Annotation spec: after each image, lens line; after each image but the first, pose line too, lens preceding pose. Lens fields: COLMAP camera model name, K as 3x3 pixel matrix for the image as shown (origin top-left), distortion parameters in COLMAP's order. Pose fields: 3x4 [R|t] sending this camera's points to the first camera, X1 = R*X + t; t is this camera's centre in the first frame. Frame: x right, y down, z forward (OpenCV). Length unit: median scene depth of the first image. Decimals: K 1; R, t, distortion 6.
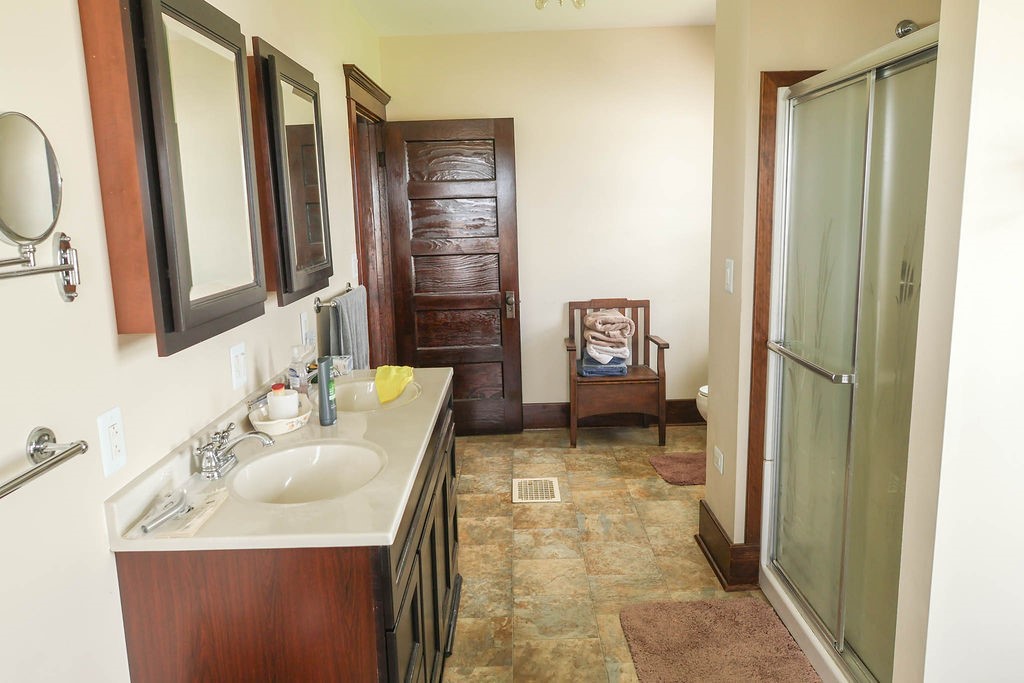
lens RADIAL K [[760.9, 0, 511.6], [0, 760.9, 342.7], [0, 0, 1]] dist [0.004244, -0.009138]
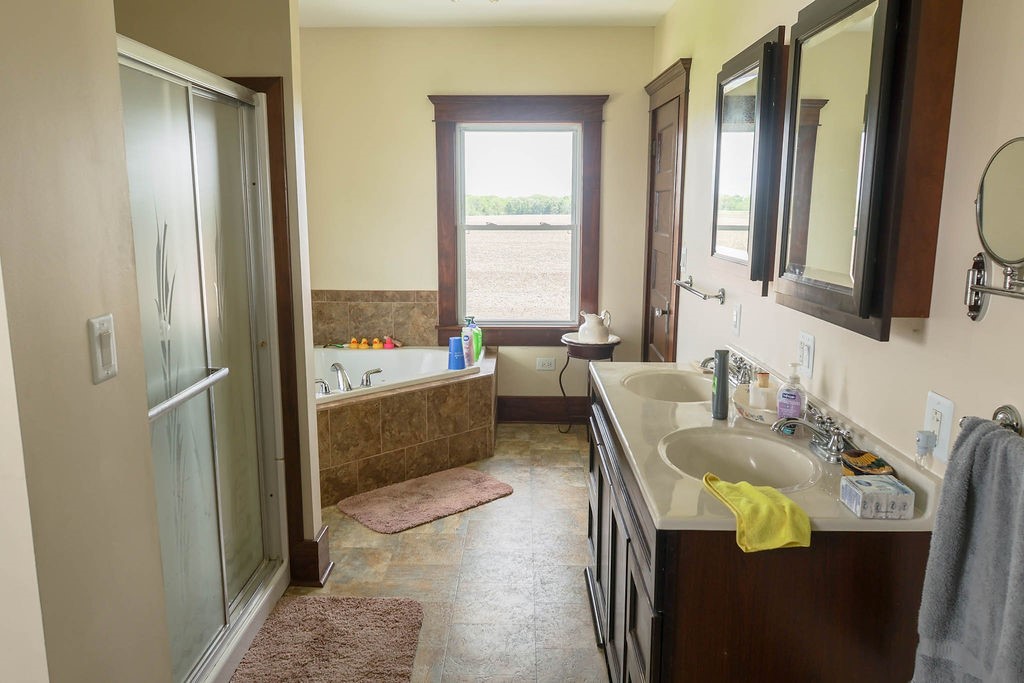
lens RADIAL K [[760.9, 0, 505.6], [0, 760.9, 339.7], [0, 0, 1]] dist [0.004244, -0.009138]
pose [[-0.999449, 0.022177, 0.024701, 0.005830], [0.029300, 0.939101, 0.342389, -0.299069], [-0.015604, 0.342924, -0.939233, 1.679972]]
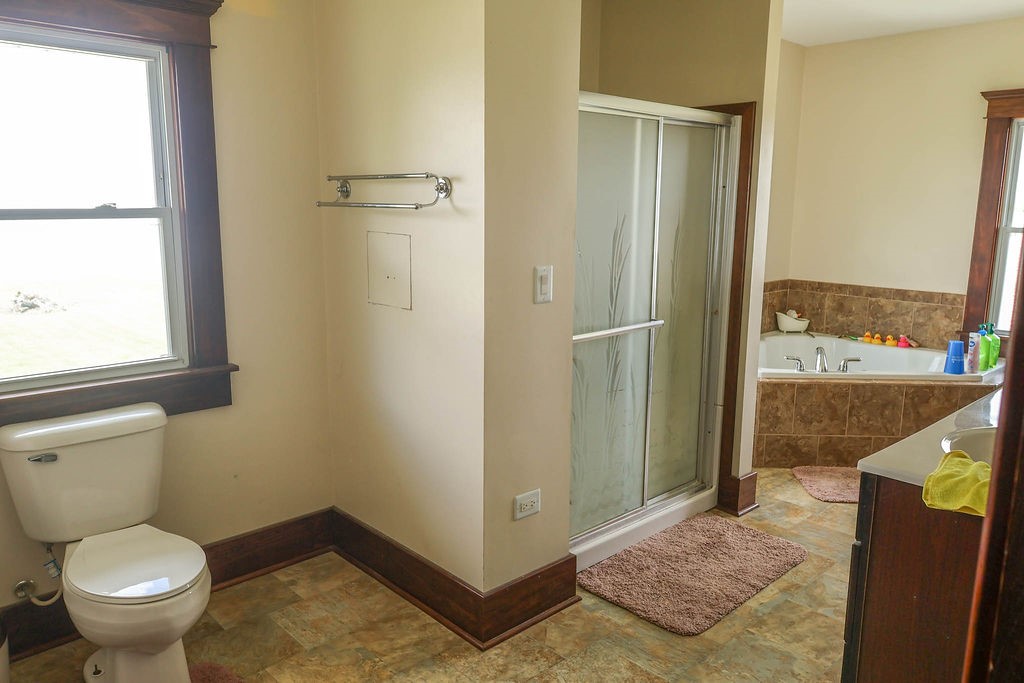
lens RADIAL K [[760.9, 0, 510.7], [0, 760.9, 341.6], [0, 0, 1]] dist [0.004244, -0.009138]
pose [[-0.680157, -0.110721, 0.724657, -0.380424], [0.137992, 0.951518, 0.274902, -0.313947], [-0.719962, 0.286973, -0.631903, 1.830126]]
